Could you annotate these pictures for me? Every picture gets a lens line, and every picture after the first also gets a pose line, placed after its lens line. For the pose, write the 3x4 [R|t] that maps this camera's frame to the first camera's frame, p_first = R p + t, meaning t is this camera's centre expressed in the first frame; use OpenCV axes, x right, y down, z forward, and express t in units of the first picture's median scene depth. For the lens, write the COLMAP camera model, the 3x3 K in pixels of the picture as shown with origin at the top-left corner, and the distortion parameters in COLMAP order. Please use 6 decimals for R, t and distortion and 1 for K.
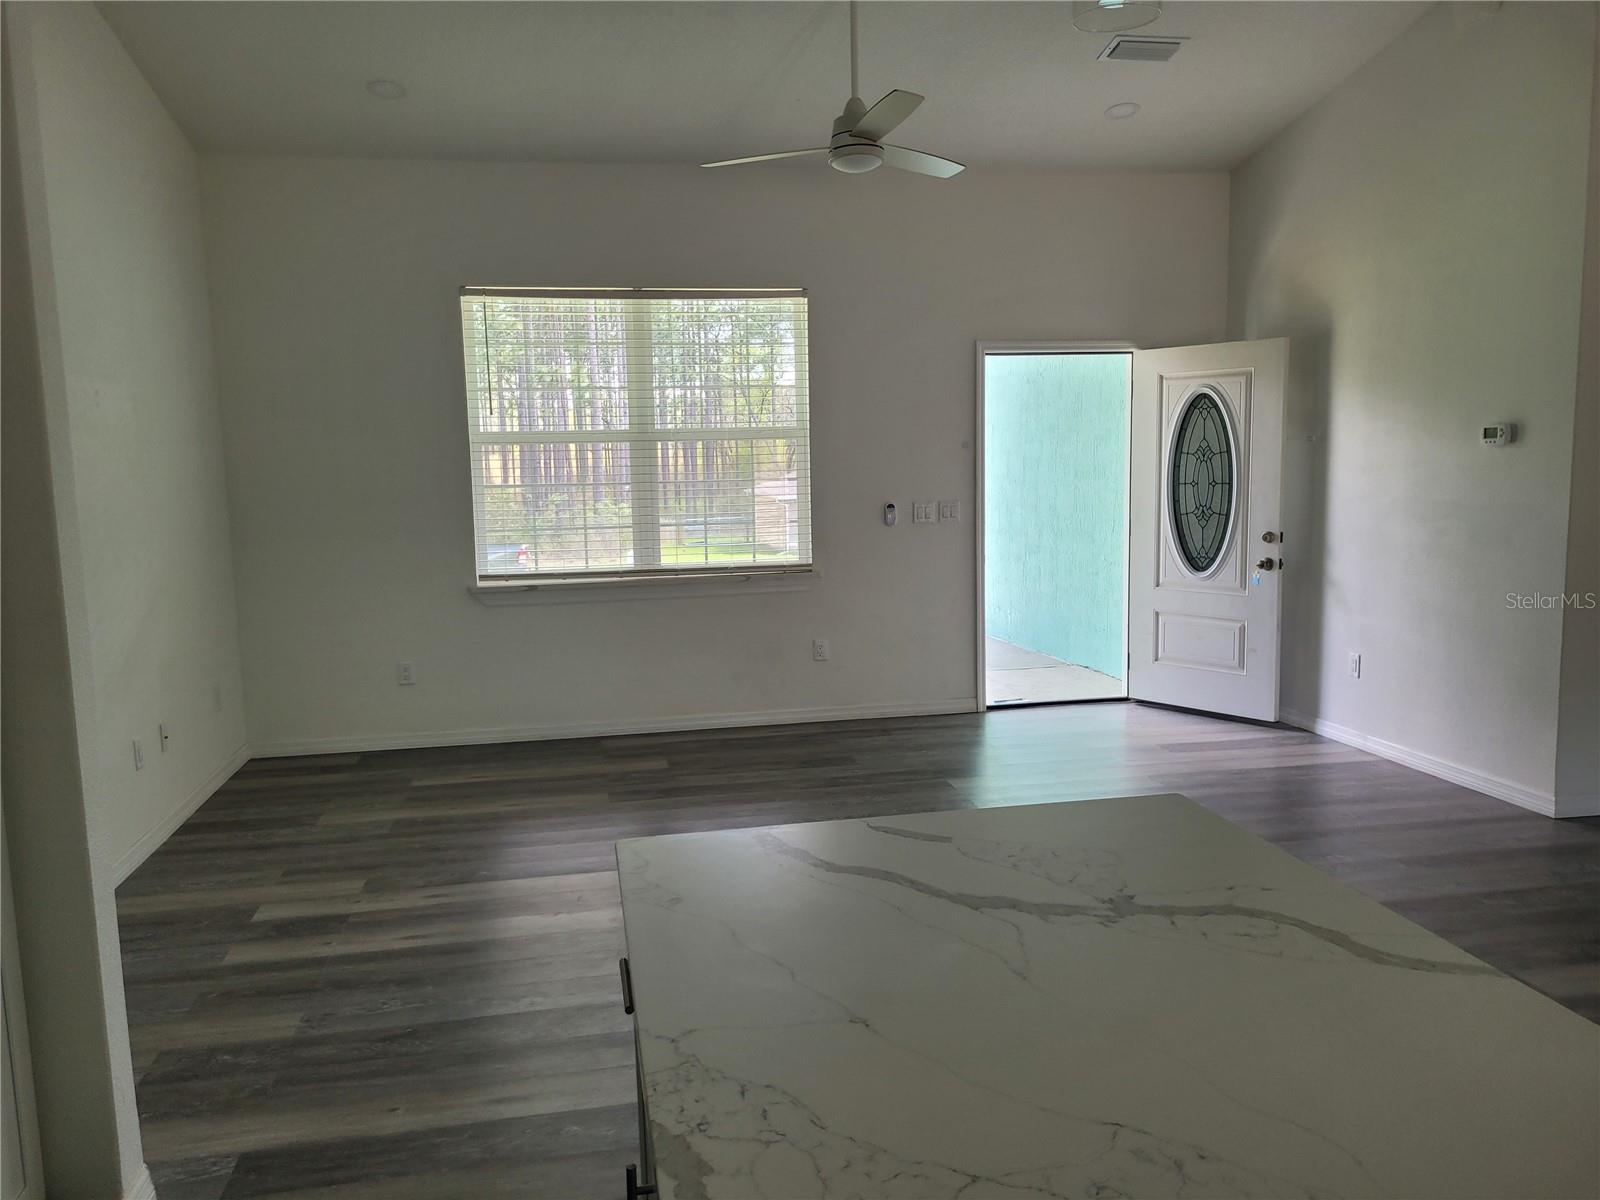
lens RADIAL K [[1213.2, 0, 802.3], [0, 1213.2, 608.4], [0, 0, 1]] dist [0.045243, -0.042251]
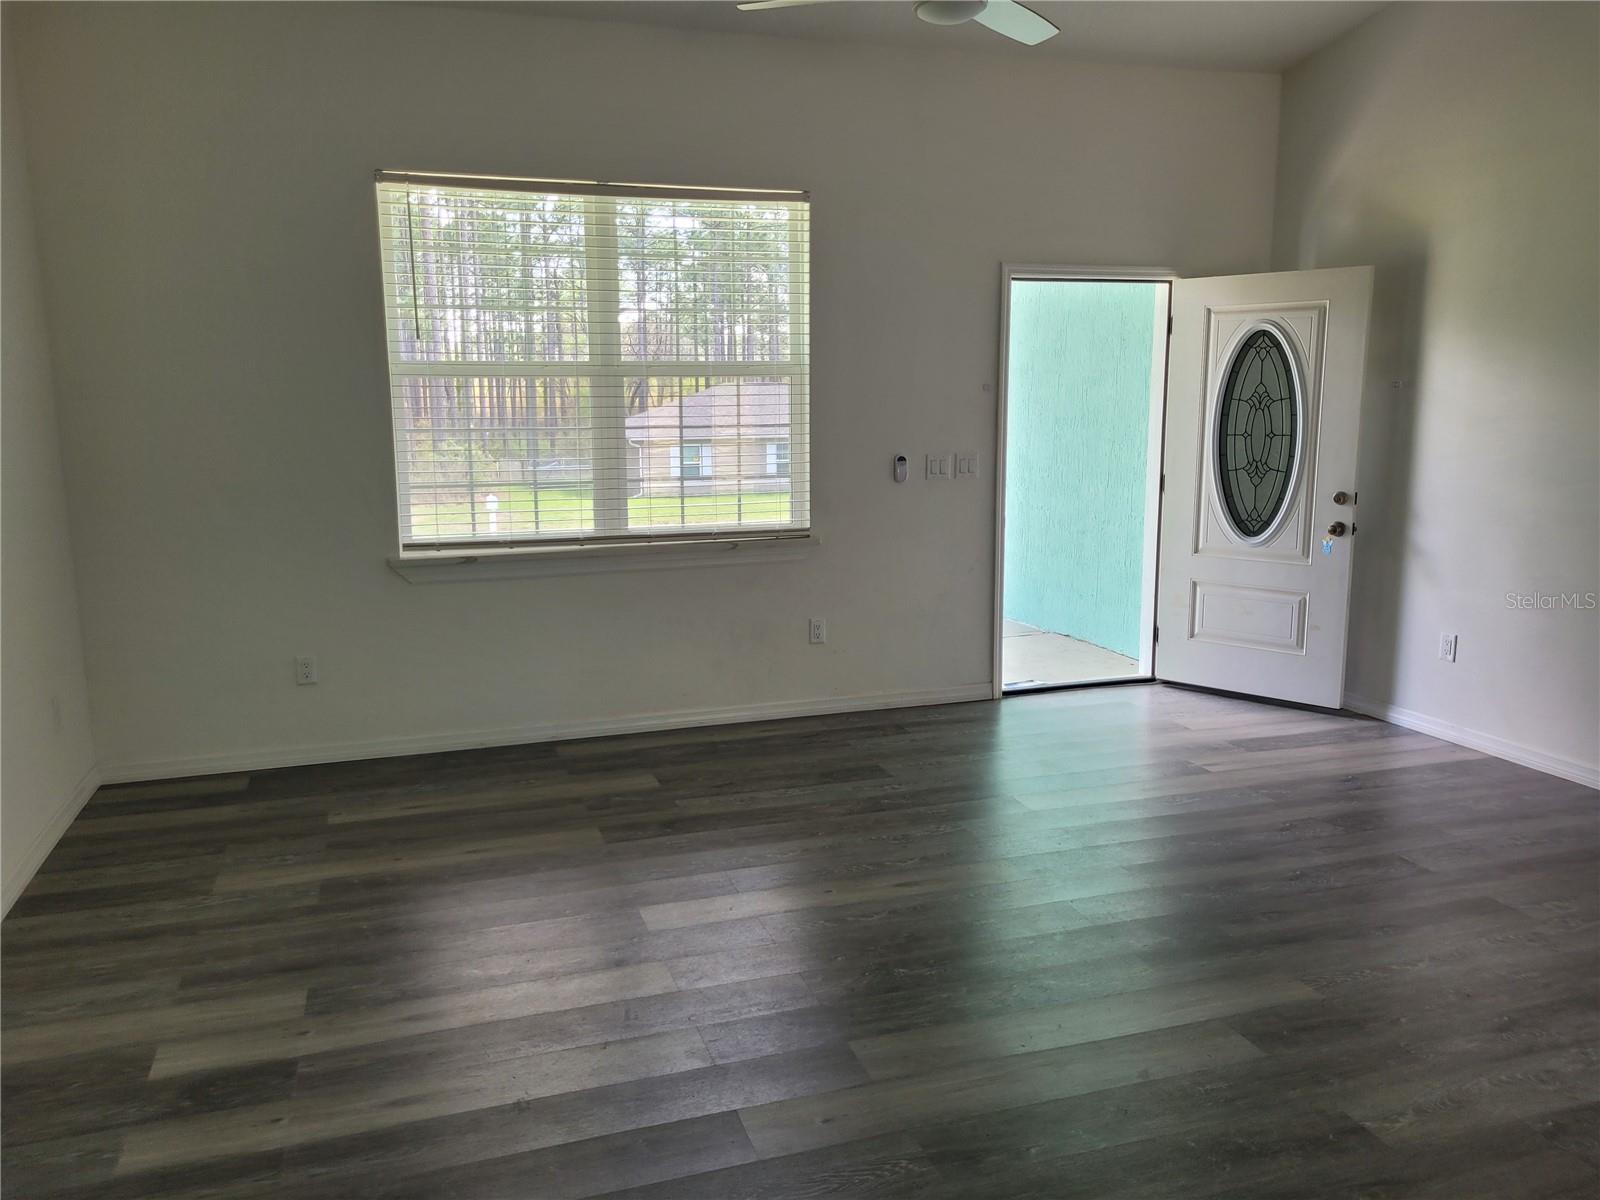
lens RADIAL K [[1213.2, 0, 792.6], [0, 1213.2, 595.1], [0, 0, 1]] dist [0.045243, -0.042251]
pose [[0.992165, -0.007256, 0.124727, -0.112861], [0.002534, 0.999275, 0.037975, -0.023503], [-0.124913, -0.037361, 0.991464, 0.184765]]
